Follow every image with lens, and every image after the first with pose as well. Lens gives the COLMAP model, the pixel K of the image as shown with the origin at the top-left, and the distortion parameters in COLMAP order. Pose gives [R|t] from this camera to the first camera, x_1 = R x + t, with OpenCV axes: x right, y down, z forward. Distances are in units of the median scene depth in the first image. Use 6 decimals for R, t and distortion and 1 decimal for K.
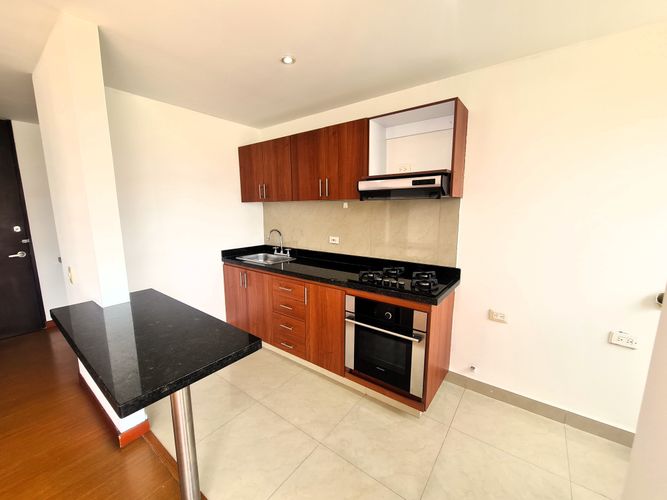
lens RADIAL K [[271.5, 0, 334.0], [0, 271.5, 250.4], [0, 0, 1]] dist [-0.002805, -0.000587]
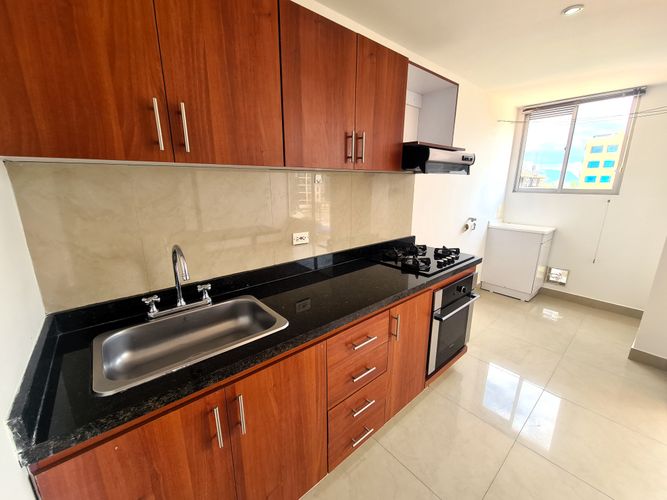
lens RADIAL K [[271.5, 0, 332.5], [0, 271.5, 251.1], [0, 0, 1]] dist [-0.002805, -0.000587]
pose [[0.219930, -0.237002, 0.946288, -0.700021], [0.152843, 0.966430, 0.206523, -0.155679], [-0.963468, 0.099213, 0.248771, 1.003254]]
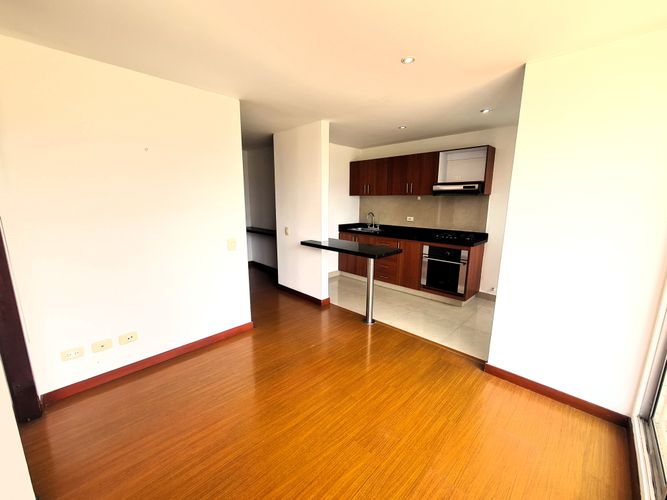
lens RADIAL K [[271.5, 0, 332.5], [0, 271.5, 249.7], [0, 0, 1]] dist [-0.002805, -0.000587]
pose [[0.991618, 0.030578, -0.125531, -0.326692], [-0.027285, 0.999239, 0.027864, 0.148097], [0.126287, -0.024205, 0.991698, -0.909679]]
